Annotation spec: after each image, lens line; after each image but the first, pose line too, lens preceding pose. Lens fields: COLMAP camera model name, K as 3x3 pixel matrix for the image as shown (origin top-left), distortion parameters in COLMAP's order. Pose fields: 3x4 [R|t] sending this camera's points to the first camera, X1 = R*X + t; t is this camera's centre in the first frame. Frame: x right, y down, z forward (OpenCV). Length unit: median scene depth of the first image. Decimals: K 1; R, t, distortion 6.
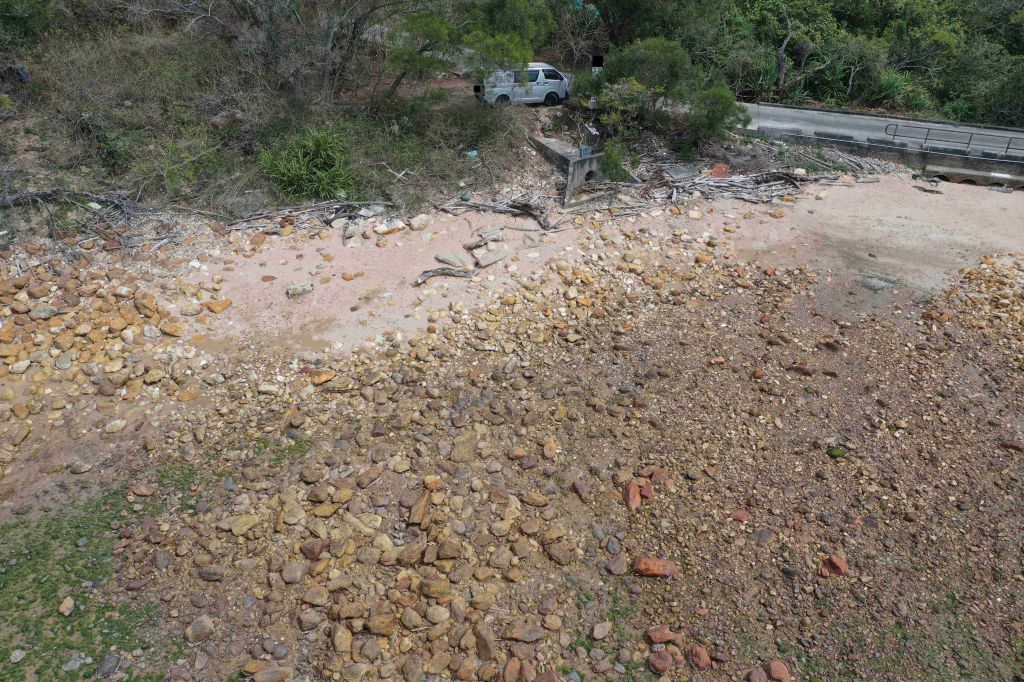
lens RADIAL K [[814.0, 0, 508.6], [0, 814.0, 349.0], [0, 0, 1]] dist [0.000253, -0.009500]
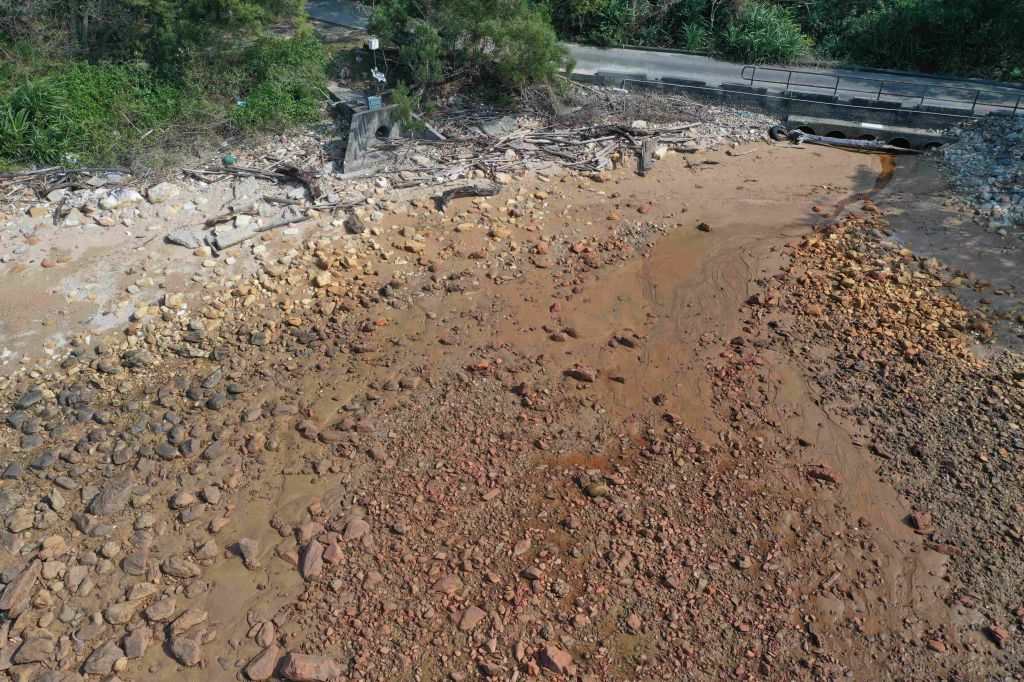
lens RADIAL K [[814.0, 0, 516.7], [0, 814.0, 333.5], [0, 0, 1]] dist [0.000253, -0.009500]
pose [[0.999260, -0.020290, 0.032675, 0.222123], [0.019234, 0.999293, 0.032309, -0.034344], [-0.033308, -0.031657, 0.998944, 0.171557]]
